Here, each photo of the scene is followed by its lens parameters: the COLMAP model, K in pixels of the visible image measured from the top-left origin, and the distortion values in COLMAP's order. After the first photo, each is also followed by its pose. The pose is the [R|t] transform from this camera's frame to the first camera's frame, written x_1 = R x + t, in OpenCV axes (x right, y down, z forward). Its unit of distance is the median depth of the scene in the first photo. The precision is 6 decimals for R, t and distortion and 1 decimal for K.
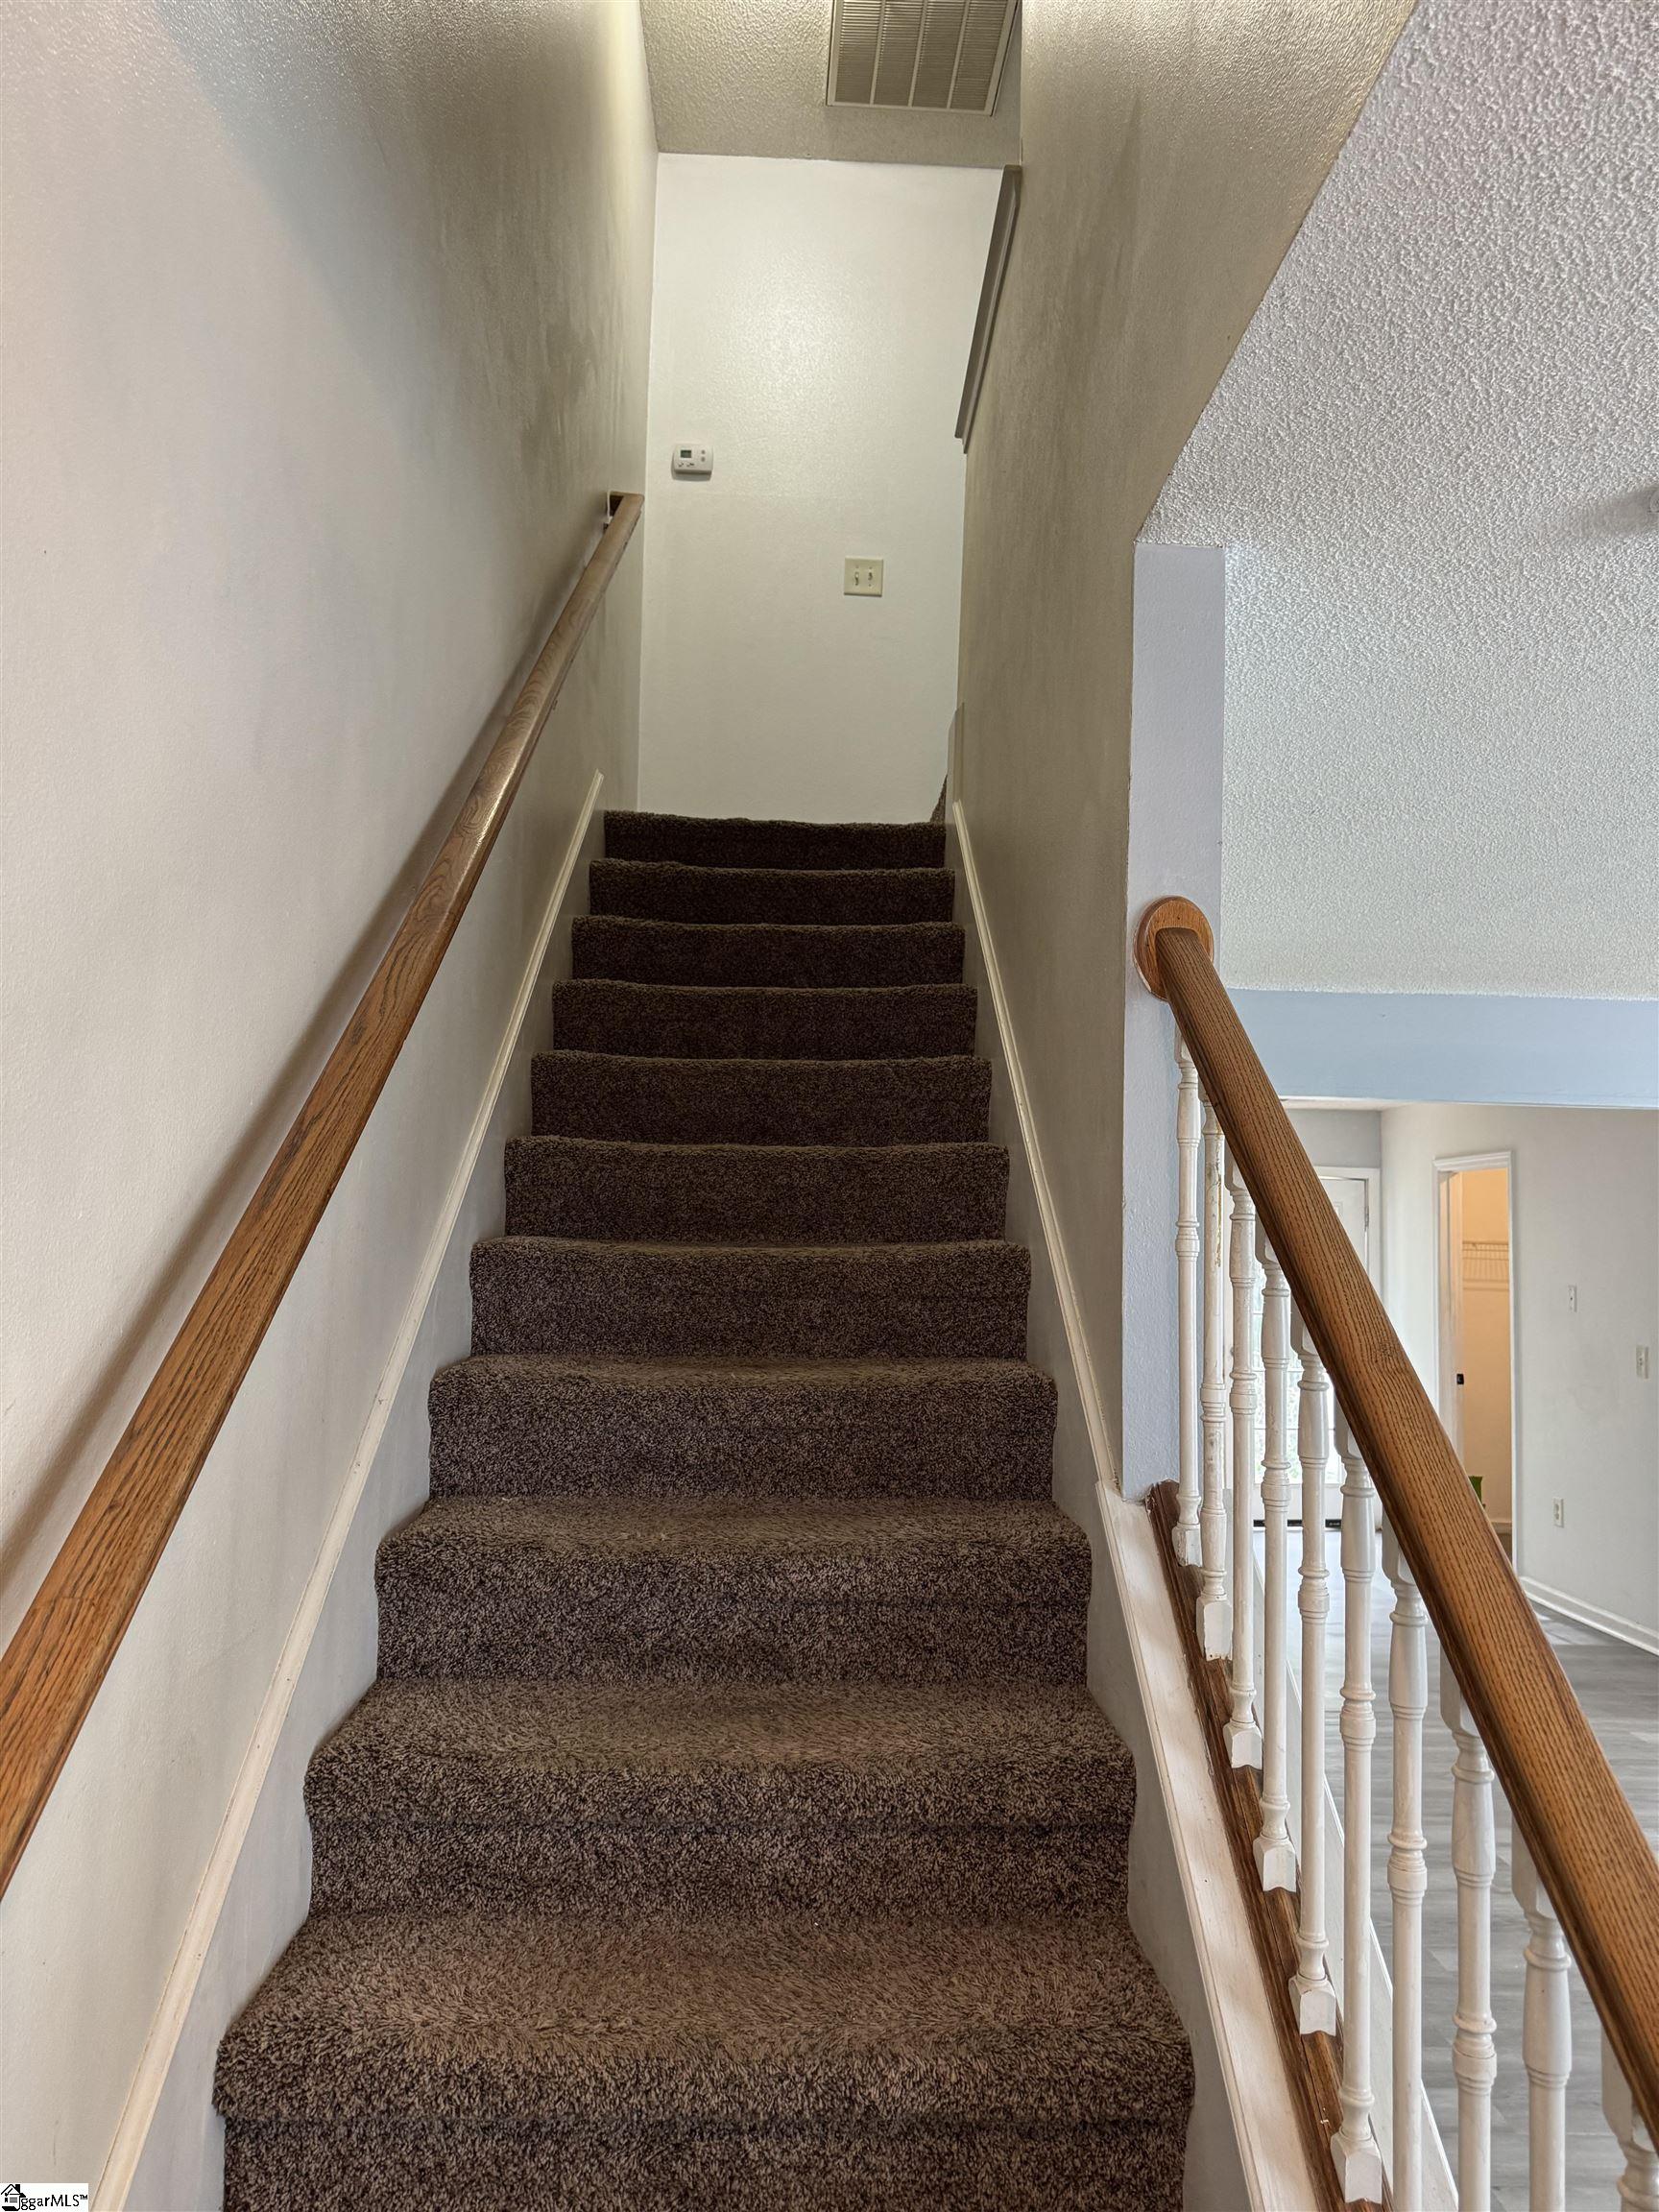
lens RADIAL K [[1542.2, 0, 830.7], [0, 1542.2, 1119.4], [0, 0, 1]] dist [0.111588, -0.173536]
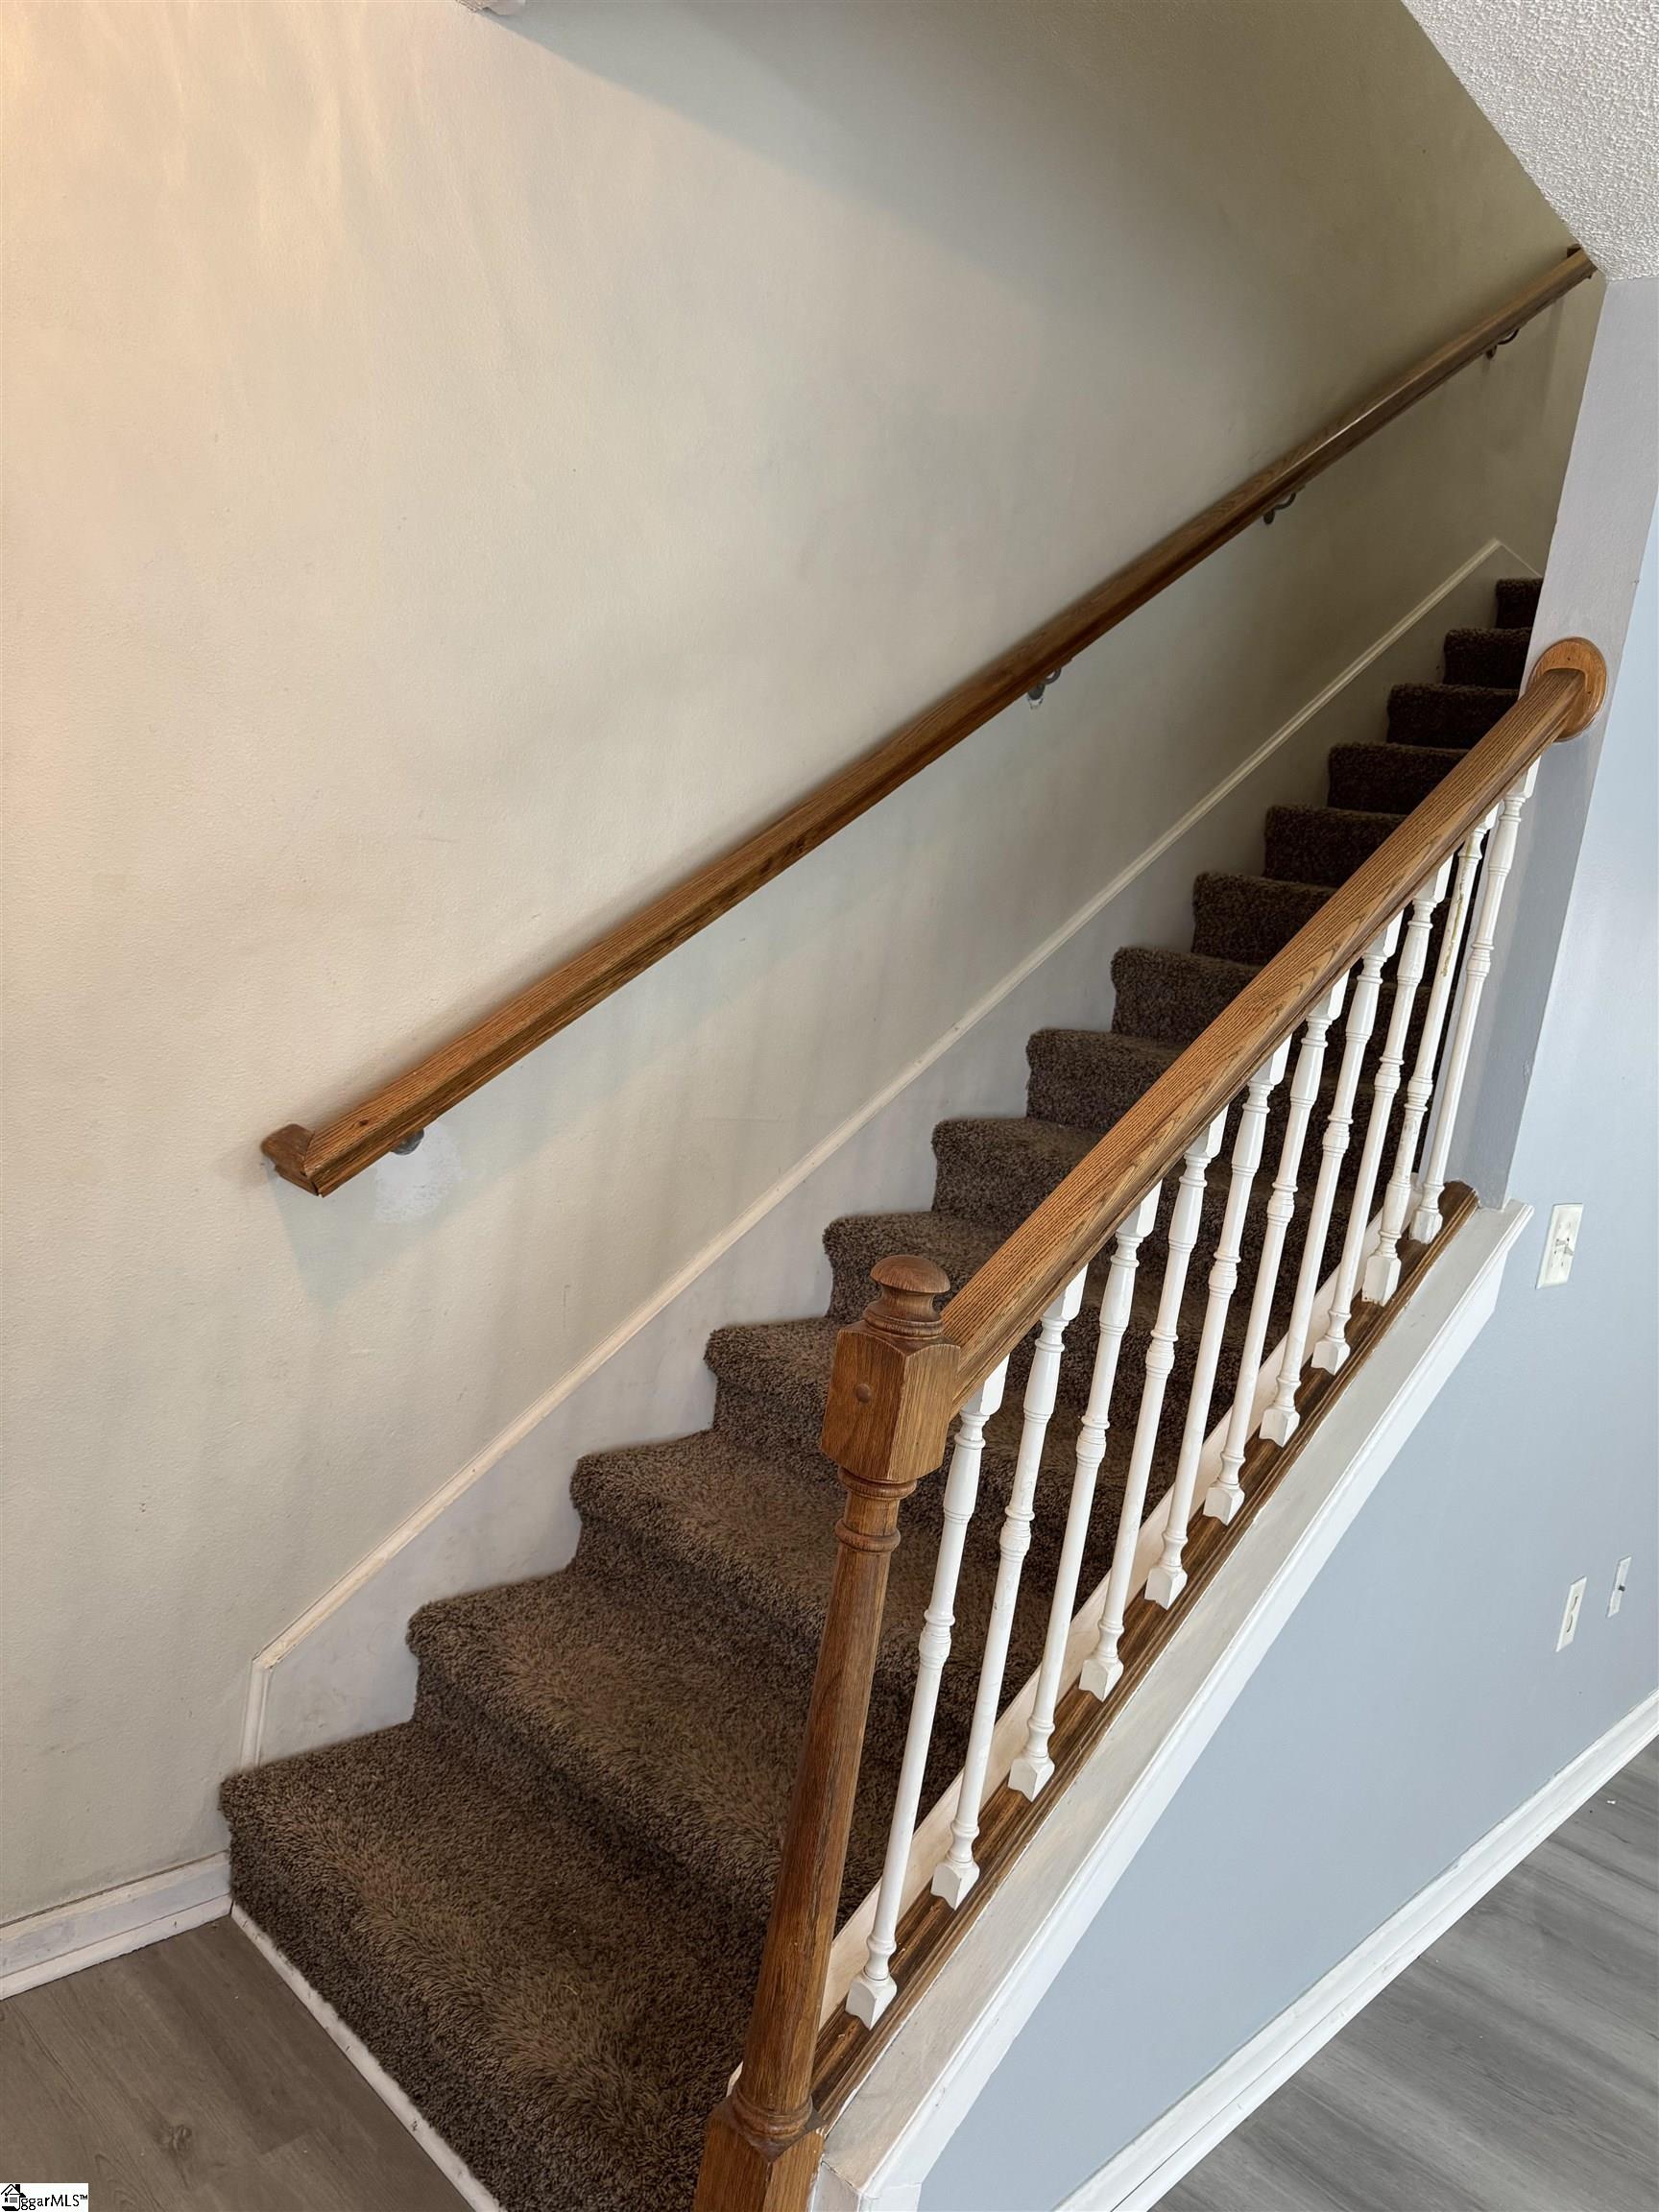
lens RADIAL K [[1542.2, 0, 830.7], [0, 1542.2, 1119.4], [0, 0, 1]] dist [0.111588, -0.173536]
pose [[0.718968, 0.170852, -0.673717, 0.536507], [-0.085849, 0.983724, 0.157853, 0.043403], [0.689721, -0.055653, 0.721933, -0.100611]]
